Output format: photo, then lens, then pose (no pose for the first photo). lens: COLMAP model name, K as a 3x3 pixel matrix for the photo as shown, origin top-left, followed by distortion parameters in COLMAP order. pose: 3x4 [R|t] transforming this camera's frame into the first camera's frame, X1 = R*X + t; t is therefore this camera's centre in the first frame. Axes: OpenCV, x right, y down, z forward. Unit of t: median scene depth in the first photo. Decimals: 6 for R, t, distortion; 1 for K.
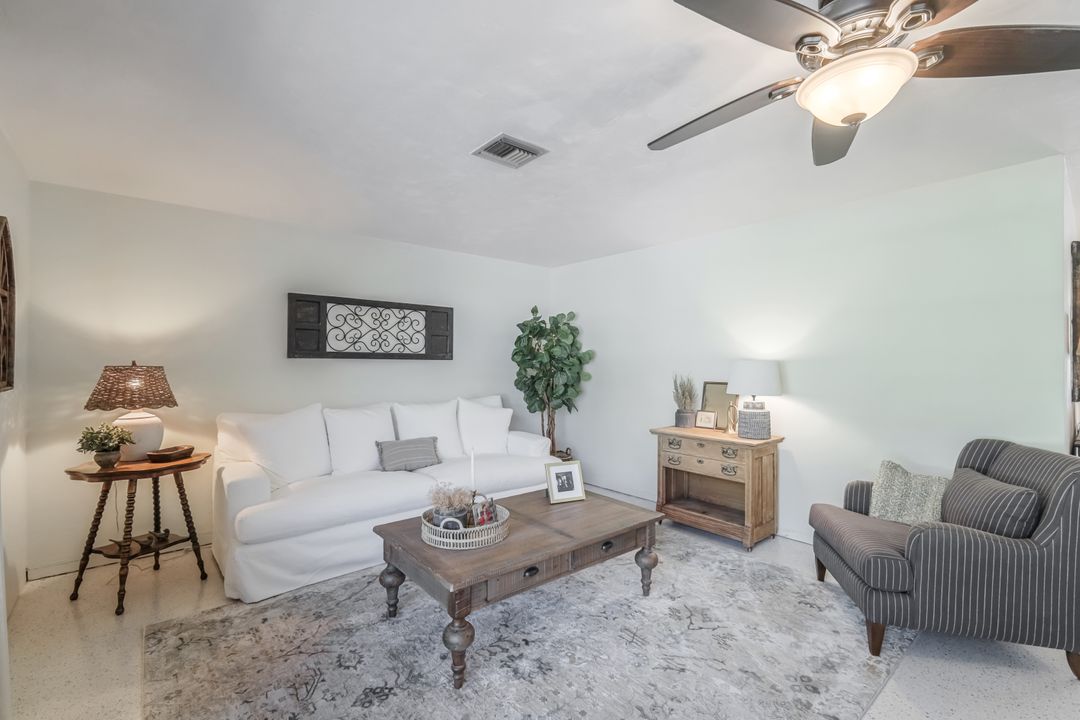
lens RADIAL K [[475.1, 0, 542.3], [0, 475.1, 360.2], [0, 0, 1]] dist [0.006961, -0.001015]
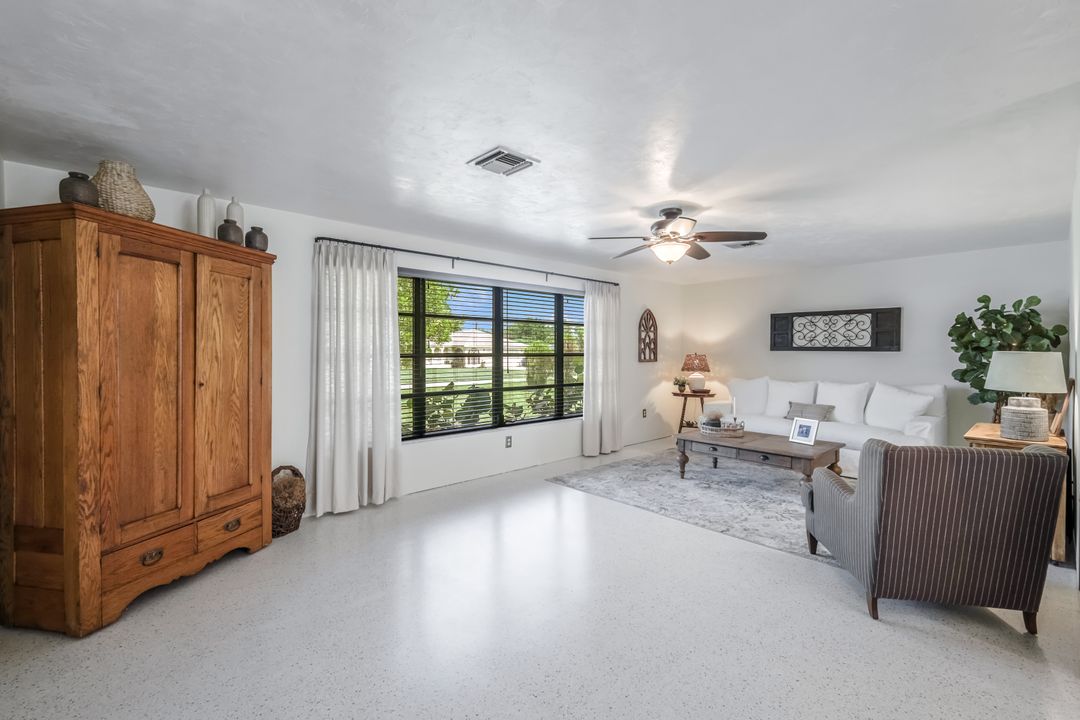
lens RADIAL K [[475.1, 0, 545.1], [0, 475.1, 359.7], [0, 0, 1]] dist [0.006961, -0.001015]
pose [[0.053333, 0.015835, -0.998451, 1.255163], [0.004249, 0.999862, 0.016084, -0.003369], [0.998568, -0.005100, 0.053259, 0.064096]]
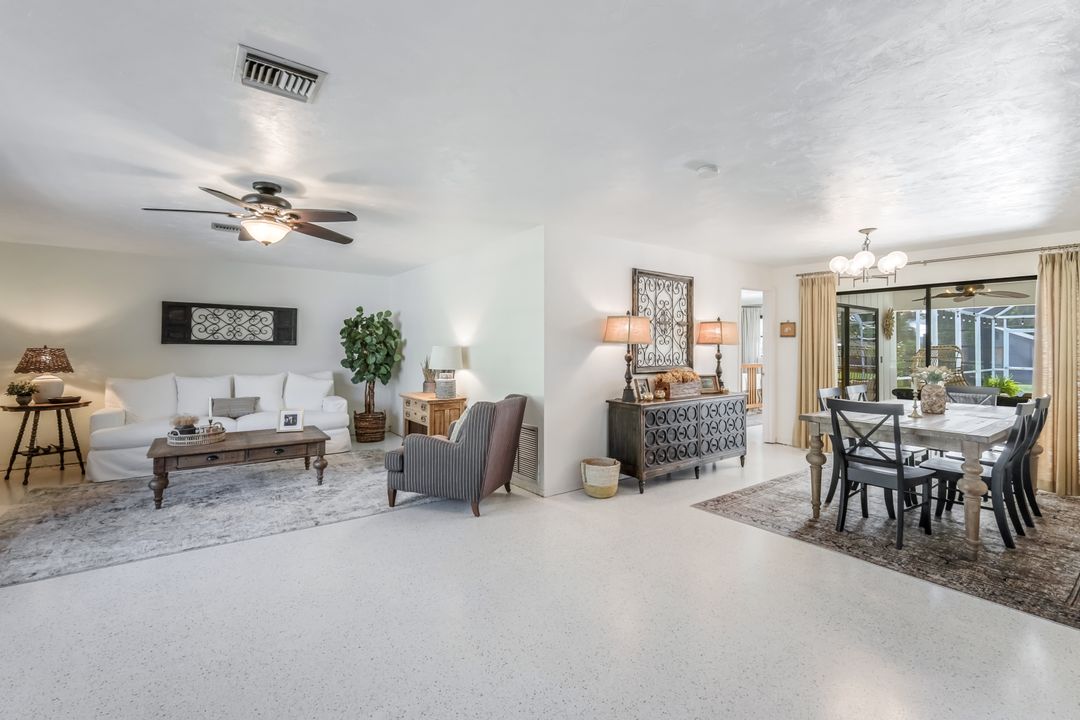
lens RADIAL K [[475.1, 0, 539.9], [0, 475.1, 342.4], [0, 0, 1]] dist [0.006961, -0.001015]
pose [[0.997480, 0.003660, -0.070848, 0.830452], [-0.004146, 0.999969, -0.006713, -0.003446], [0.070822, 0.006989, 0.997465, -0.471636]]
